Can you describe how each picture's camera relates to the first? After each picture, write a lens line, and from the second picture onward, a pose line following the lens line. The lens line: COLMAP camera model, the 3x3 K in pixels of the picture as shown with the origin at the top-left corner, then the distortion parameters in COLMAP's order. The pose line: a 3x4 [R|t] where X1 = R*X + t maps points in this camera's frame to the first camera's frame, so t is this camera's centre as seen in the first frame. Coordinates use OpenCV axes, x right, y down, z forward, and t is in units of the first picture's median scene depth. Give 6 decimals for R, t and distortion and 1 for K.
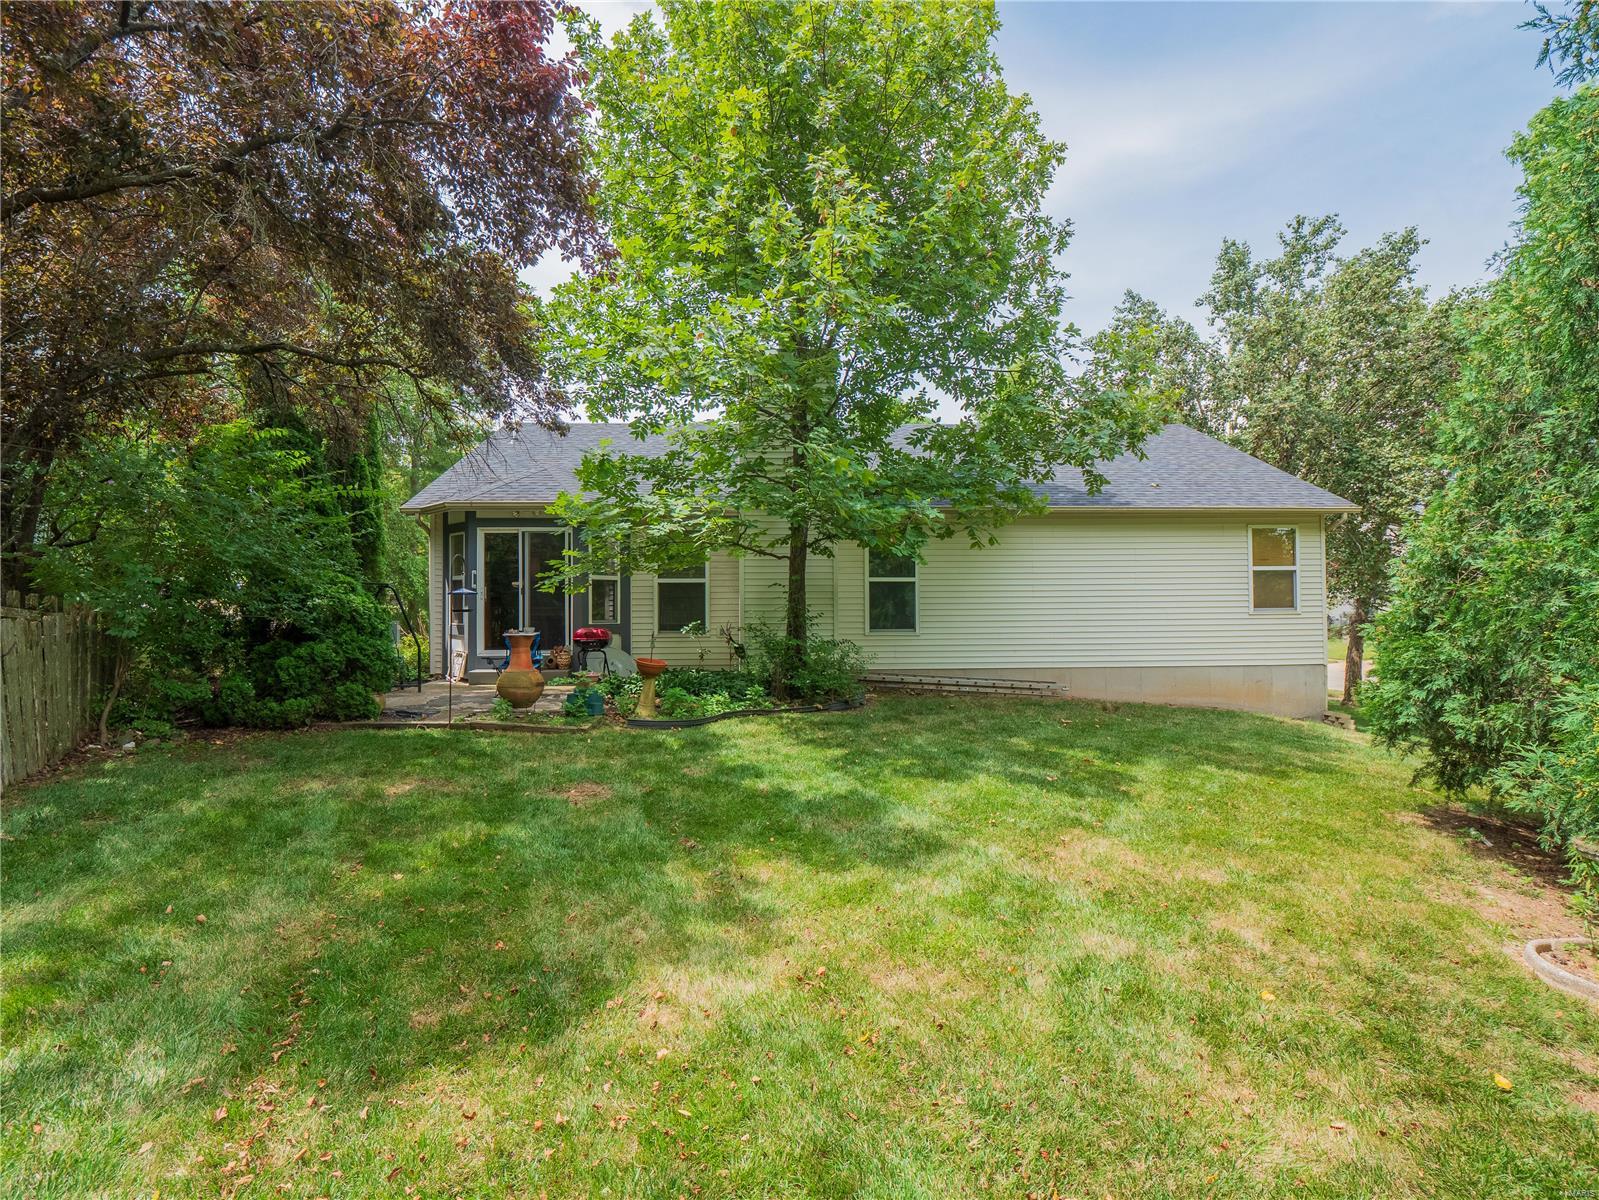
lens RADIAL K [[755.1, 0, 790.0], [0, 755.1, 600.0], [0, 0, 1]] dist [-0.010949, -0.001012]
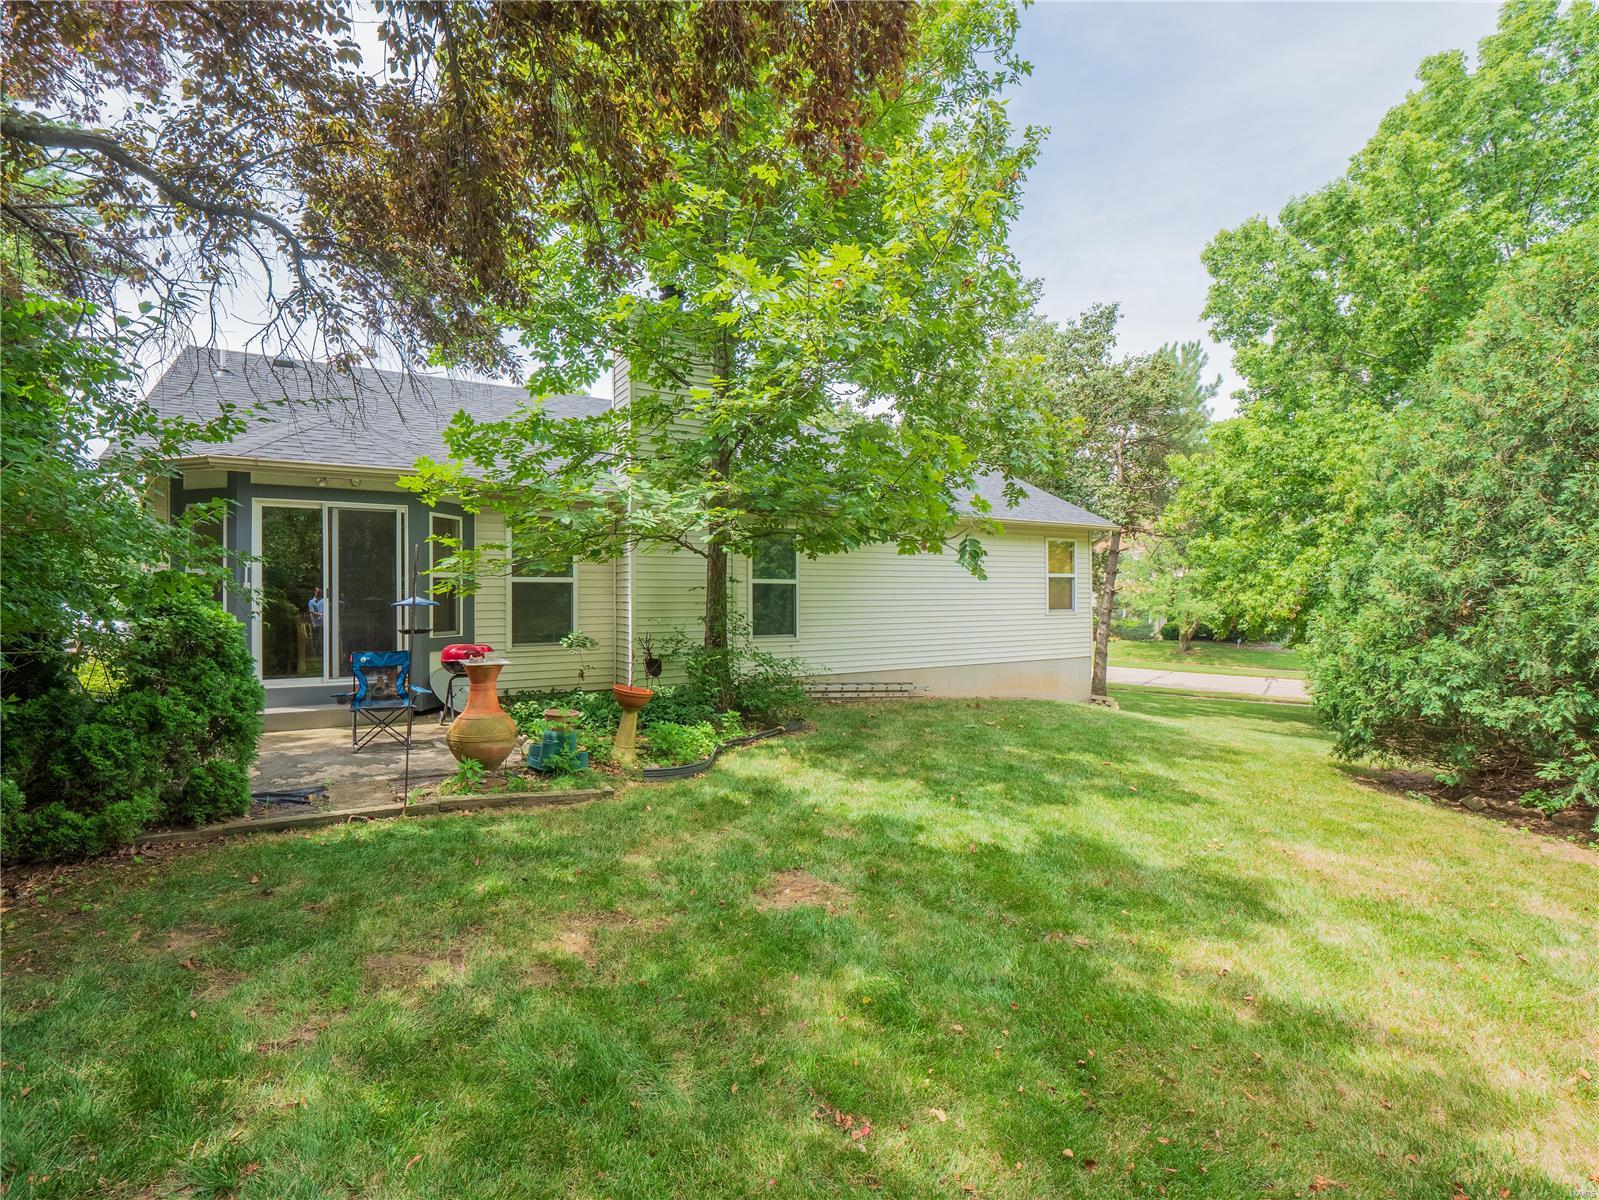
lens RADIAL K [[755.1, 0, 800.4], [0, 755.1, 600.4], [0, 0, 1]] dist [-0.010949, -0.001012]
pose [[0.881802, 0.000057, 0.471620, -0.295626], [-0.004292, 0.999960, 0.007904, -0.012120], [-0.471601, -0.008993, 0.881766, 0.179569]]
